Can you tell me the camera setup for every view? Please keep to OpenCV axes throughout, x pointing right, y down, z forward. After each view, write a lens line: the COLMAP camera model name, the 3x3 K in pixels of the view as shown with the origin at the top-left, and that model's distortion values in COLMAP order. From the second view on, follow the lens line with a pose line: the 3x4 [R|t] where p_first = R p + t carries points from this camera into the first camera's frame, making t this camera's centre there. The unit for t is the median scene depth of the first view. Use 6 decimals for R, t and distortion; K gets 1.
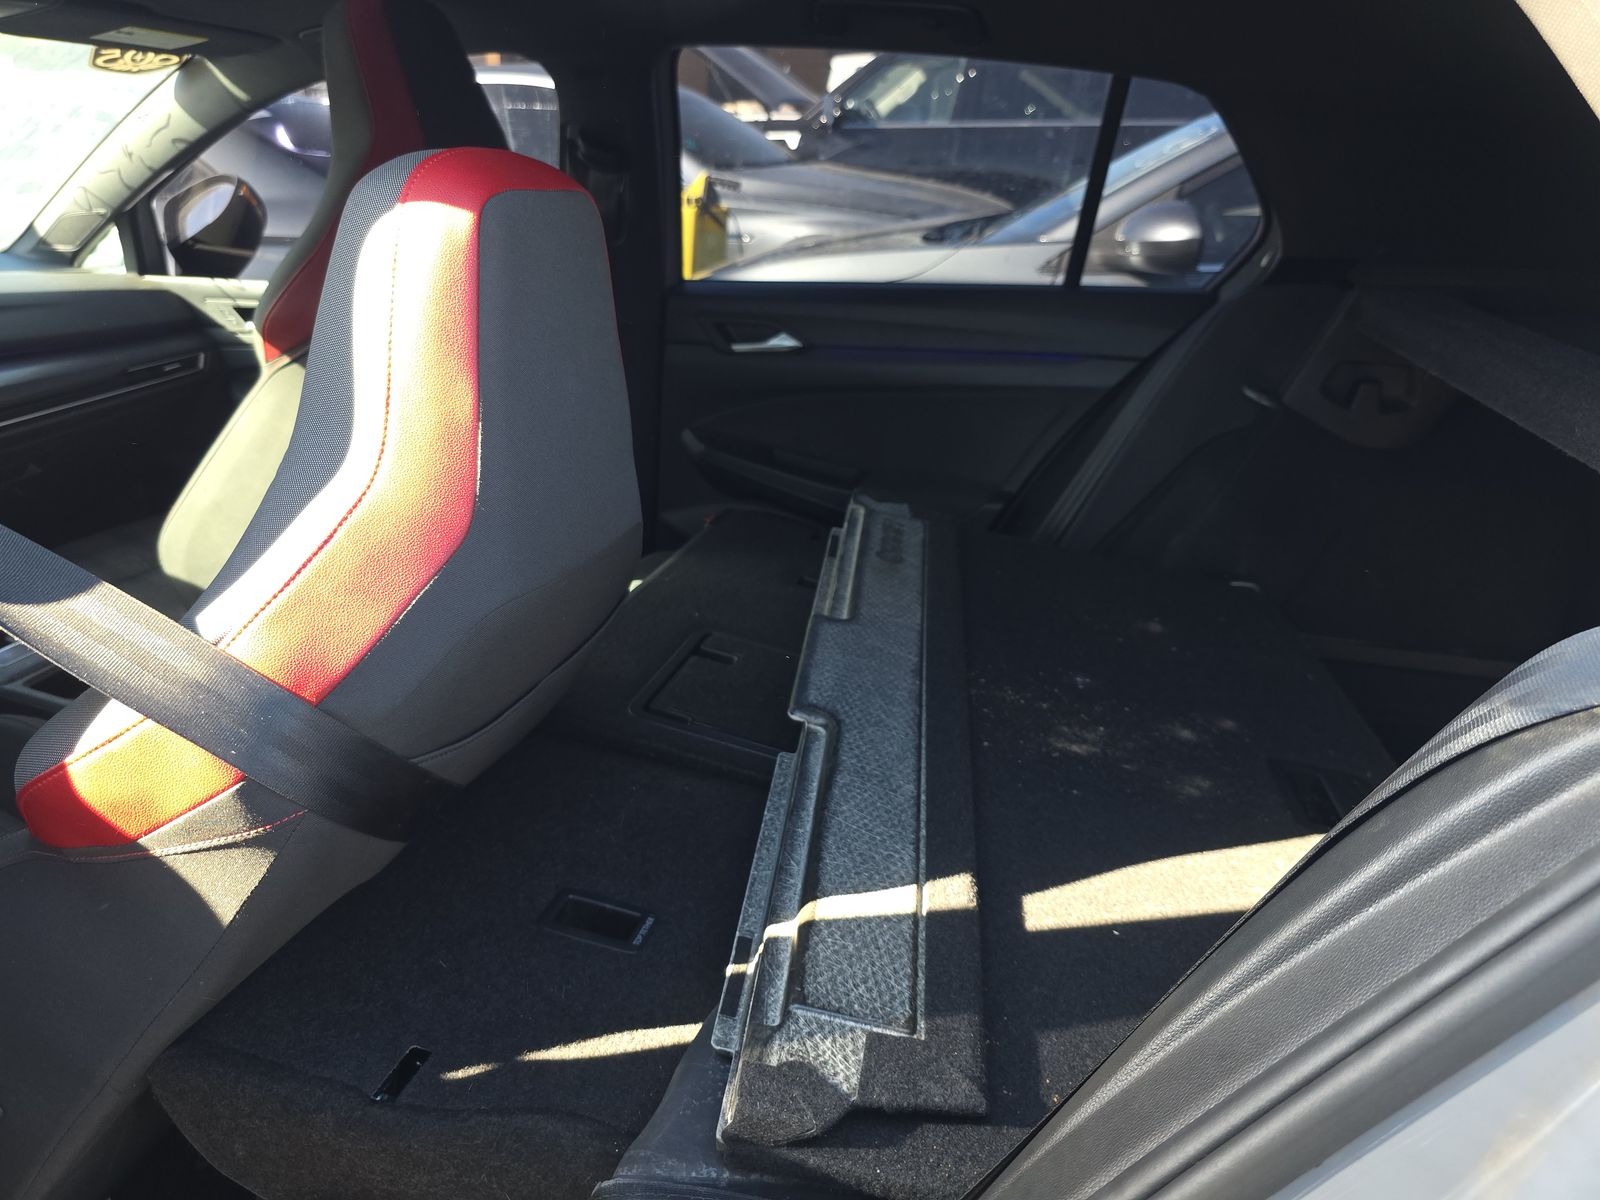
lens RADIAL K [[1117.7, 0, 793.9], [0, 1117.7, 602.8], [0, 0, 1]] dist [0.045986, -0.040438]
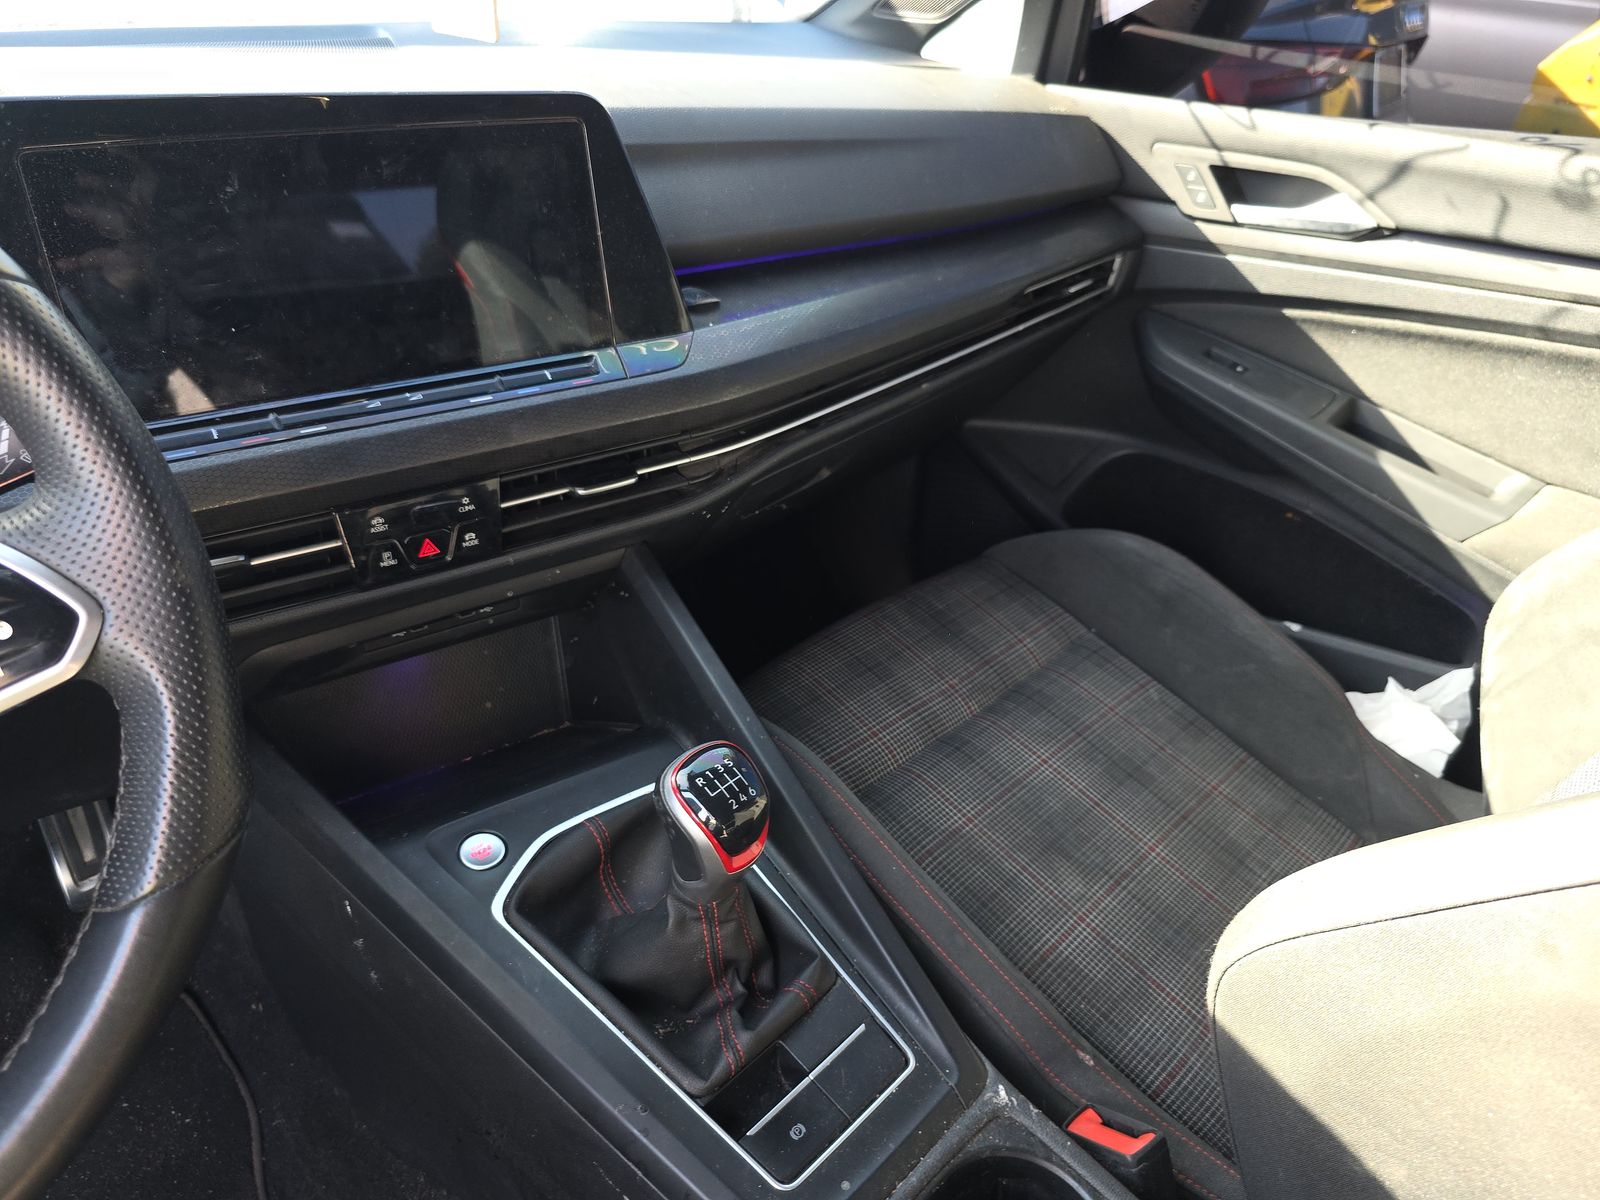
lens RADIAL K [[1117.7, 0, 793.9], [0, 1117.7, 602.8], [0, 0, 1]] dist [0.045986, -0.040438]
pose [[0.927120, 0.217031, -0.305525, -0.476805], [-0.164558, 0.968205, 0.188416, -0.143272], [0.336703, -0.124408, 0.933356, 0.467481]]
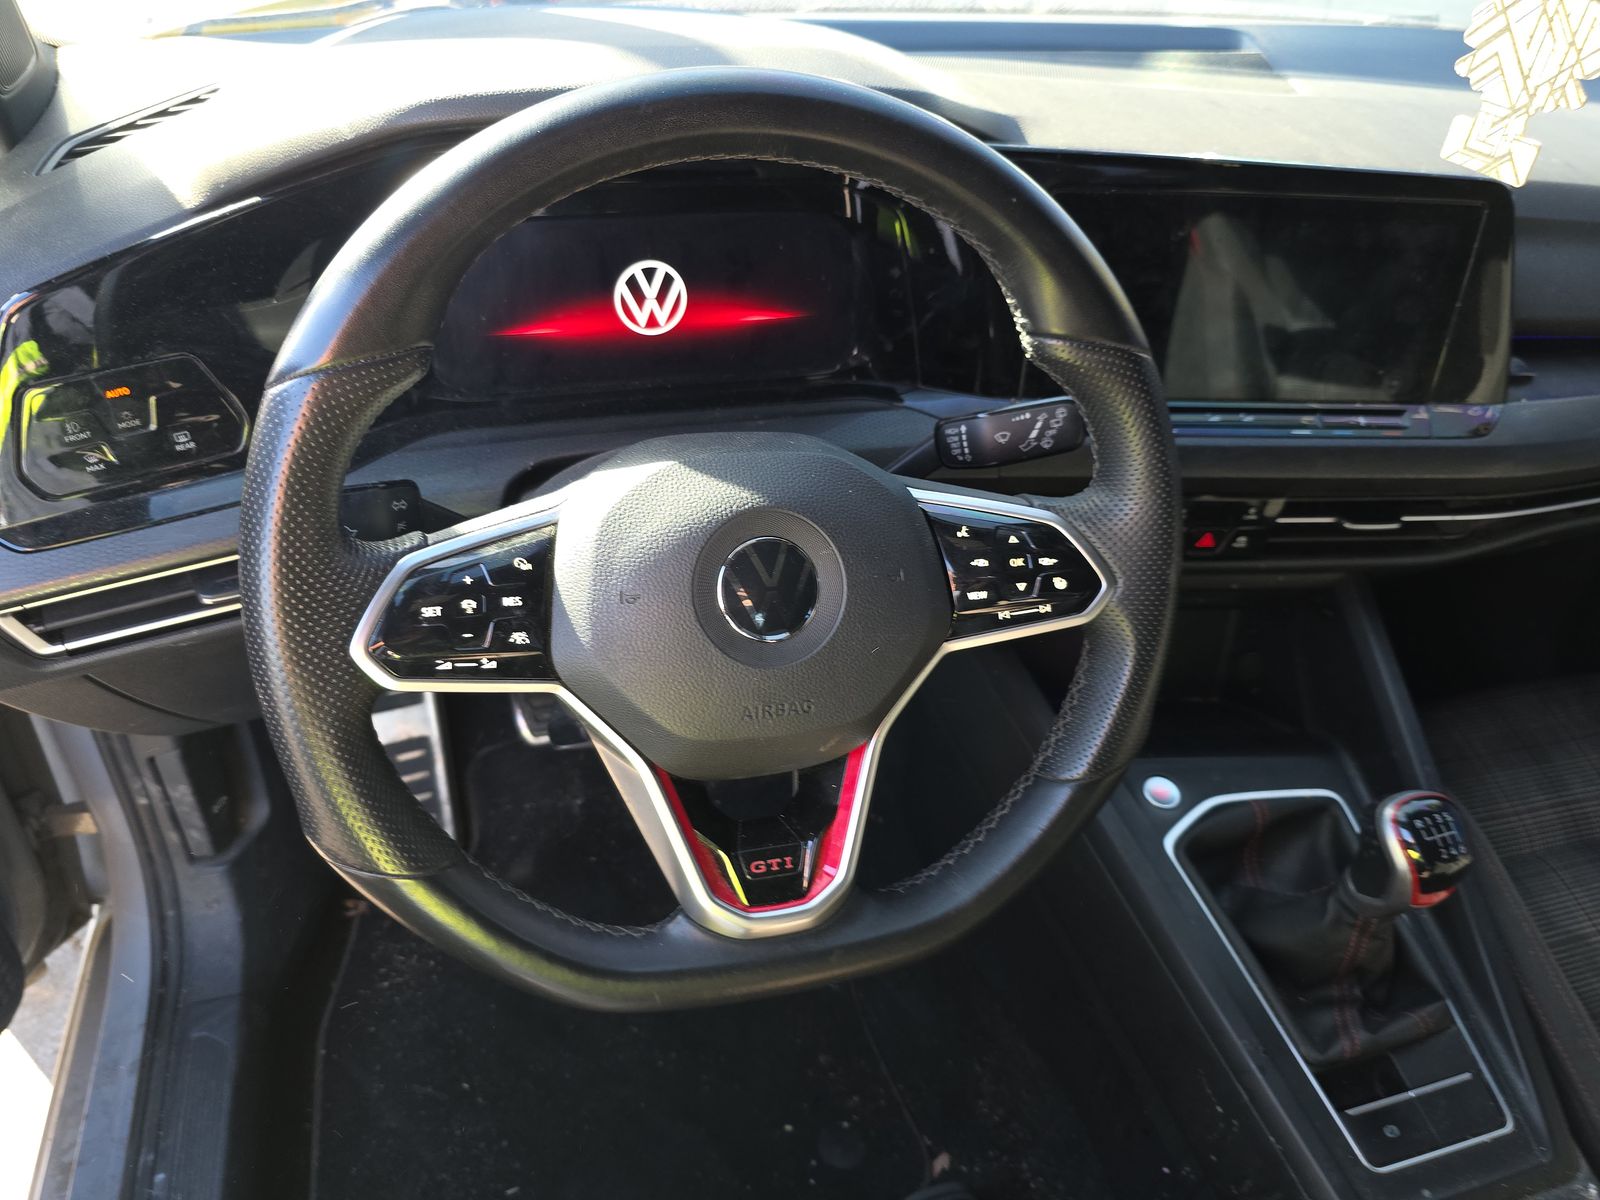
lens RADIAL K [[1117.7, 0, 793.9], [0, 1117.7, 602.8], [0, 0, 1]] dist [0.045986, -0.040438]
pose [[0.618155, 0.507164, -0.600558, -0.517429], [-0.340938, 0.861395, 0.376510, -0.157239], [0.708270, -0.027988, 0.705387, 0.373222]]
